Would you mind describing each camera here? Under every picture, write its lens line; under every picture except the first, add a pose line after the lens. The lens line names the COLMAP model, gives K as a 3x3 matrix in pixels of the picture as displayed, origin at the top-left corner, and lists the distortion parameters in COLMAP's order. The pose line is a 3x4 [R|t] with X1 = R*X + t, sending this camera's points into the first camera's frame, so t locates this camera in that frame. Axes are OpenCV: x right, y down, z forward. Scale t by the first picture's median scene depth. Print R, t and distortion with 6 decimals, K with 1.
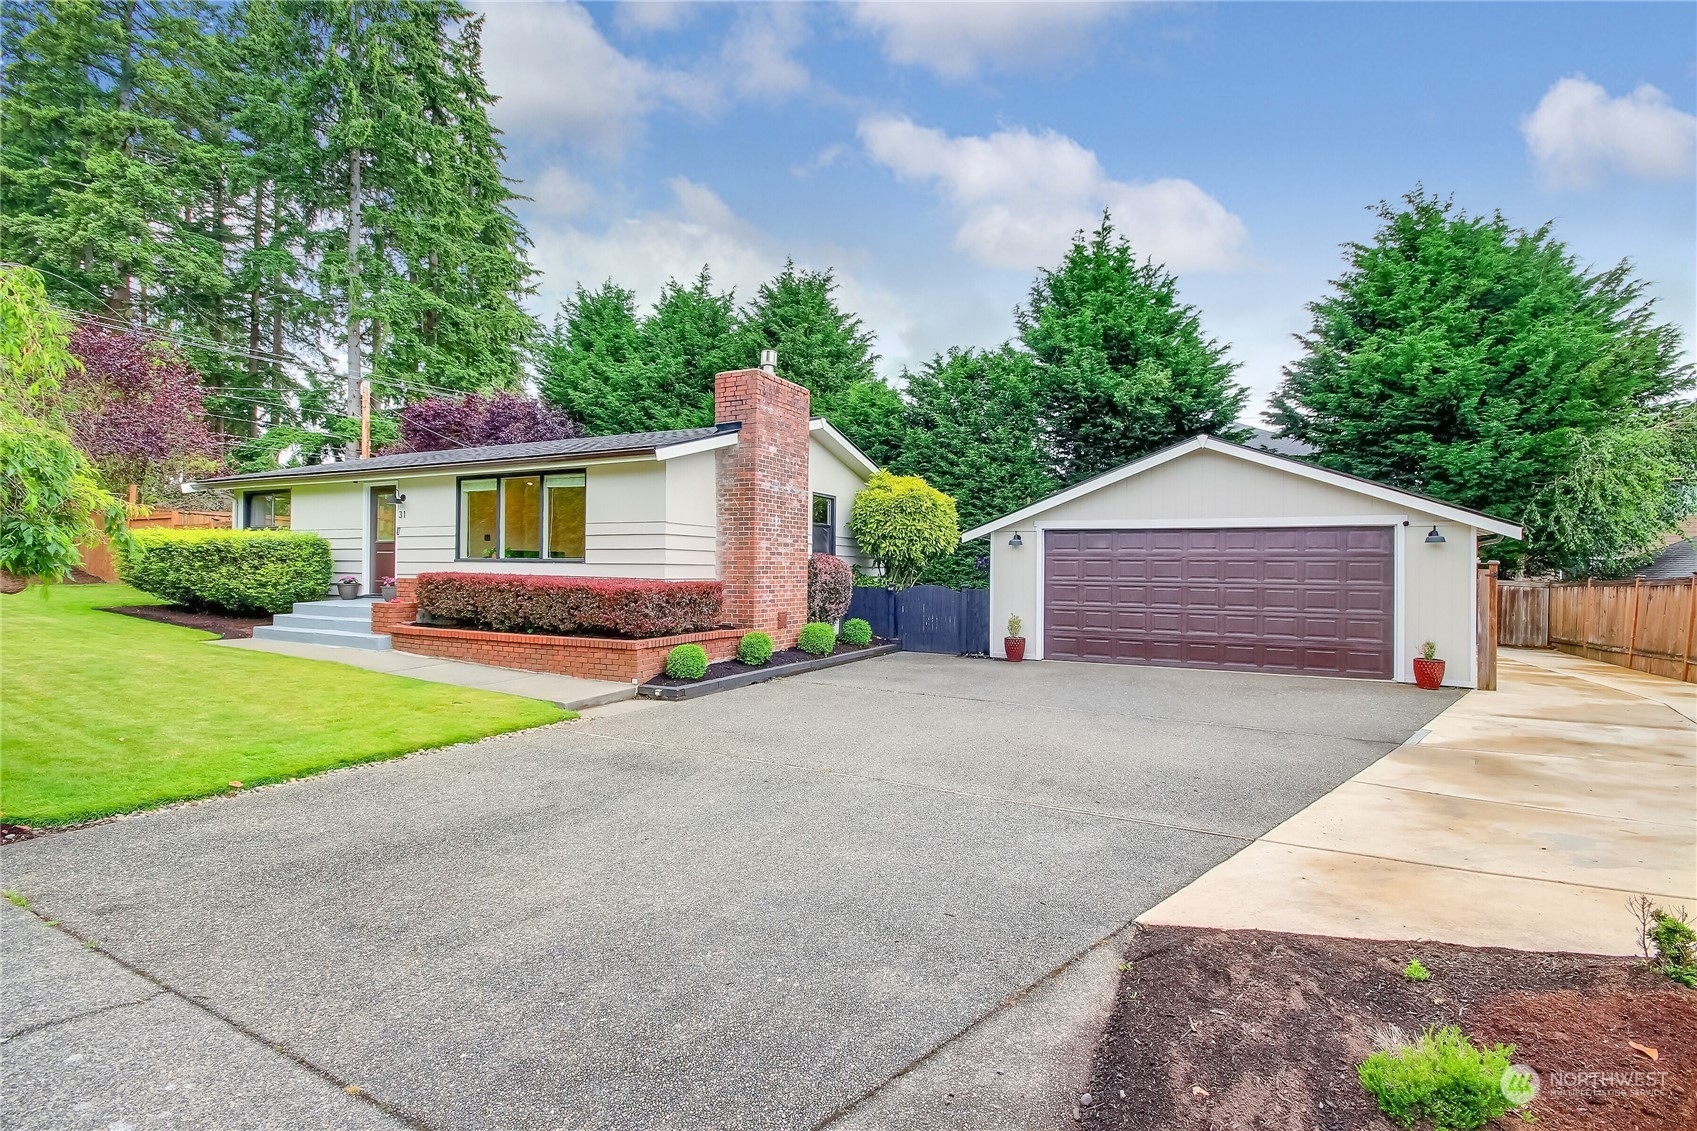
lens RADIAL K [[786.4, 0, 848.5], [0, 786.4, 565.5], [0, 0, 1]] dist [0.005443, -0.010201]
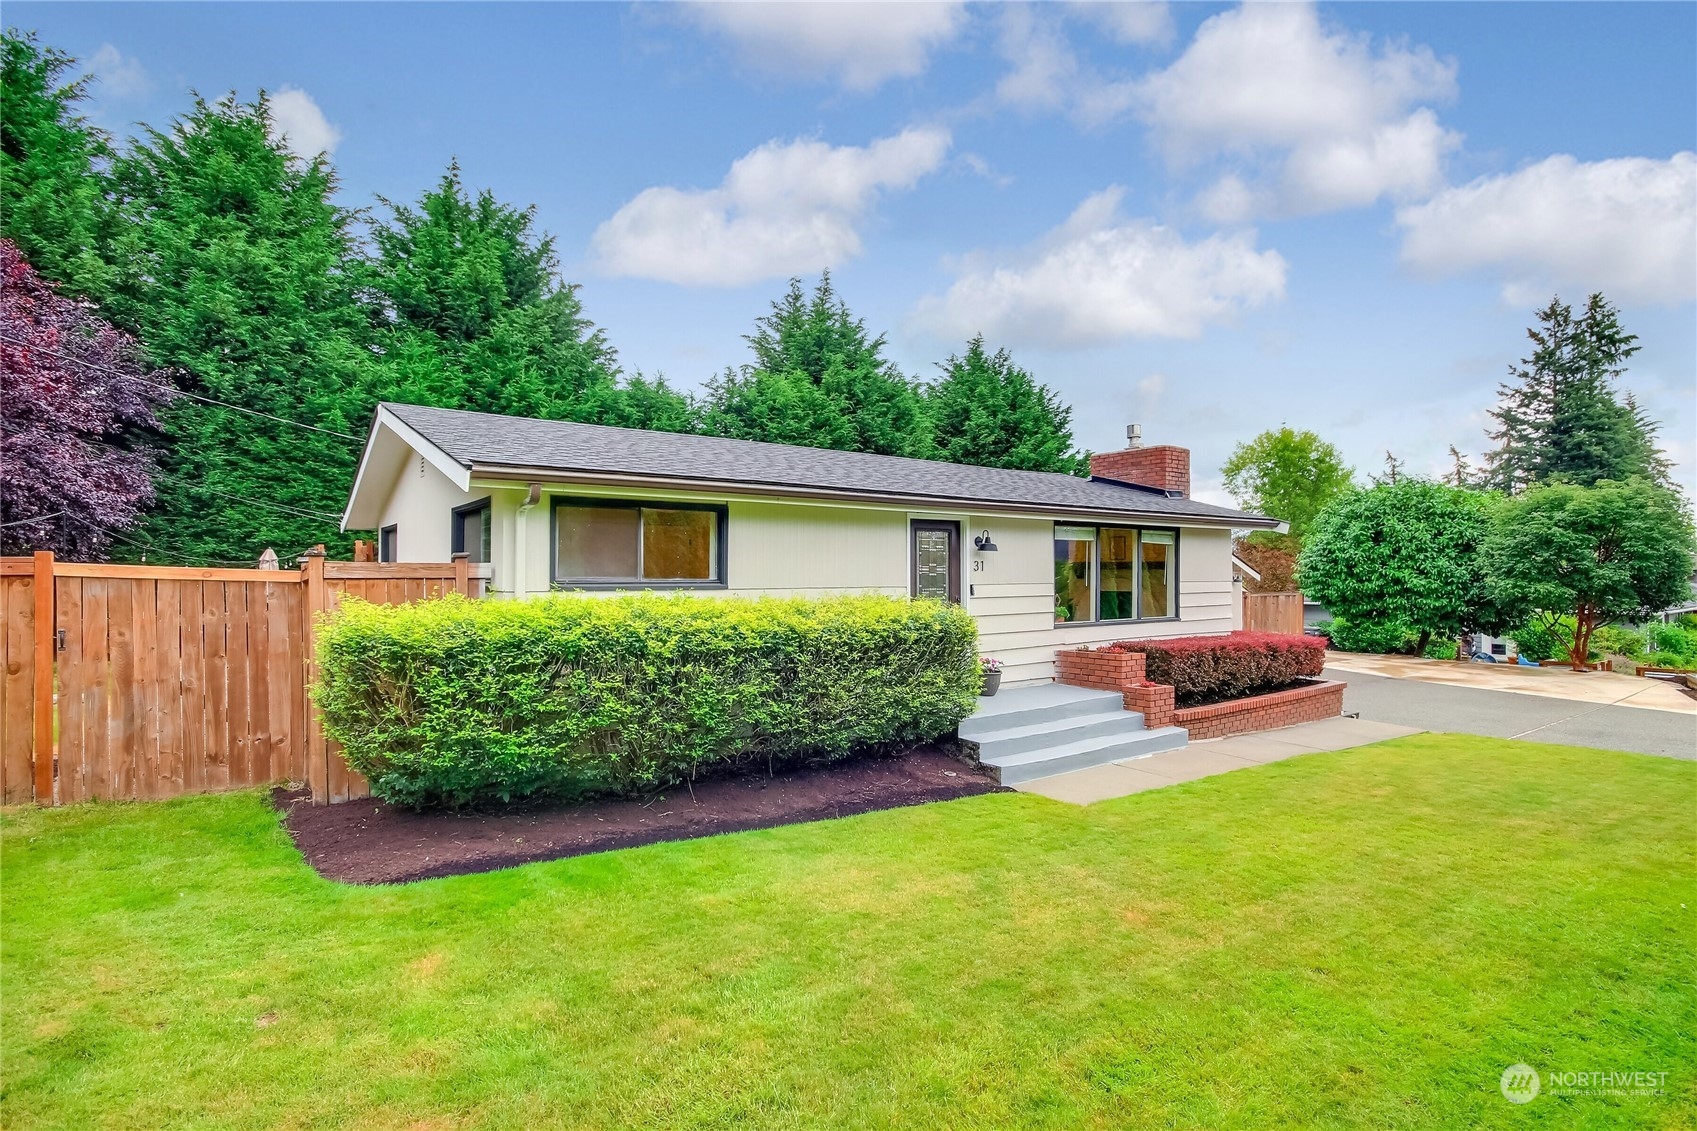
lens RADIAL K [[817.6, 0, 854.5], [0, 817.6, 566.5], [0, 0, 1]] dist [0.000237, -0.001313]
pose [[0.452233, -0.005422, 0.891883, -0.789175], [0.000617, 0.999983, 0.005767, -0.043037], [-0.891900, -0.002058, 0.452229, 0.485161]]
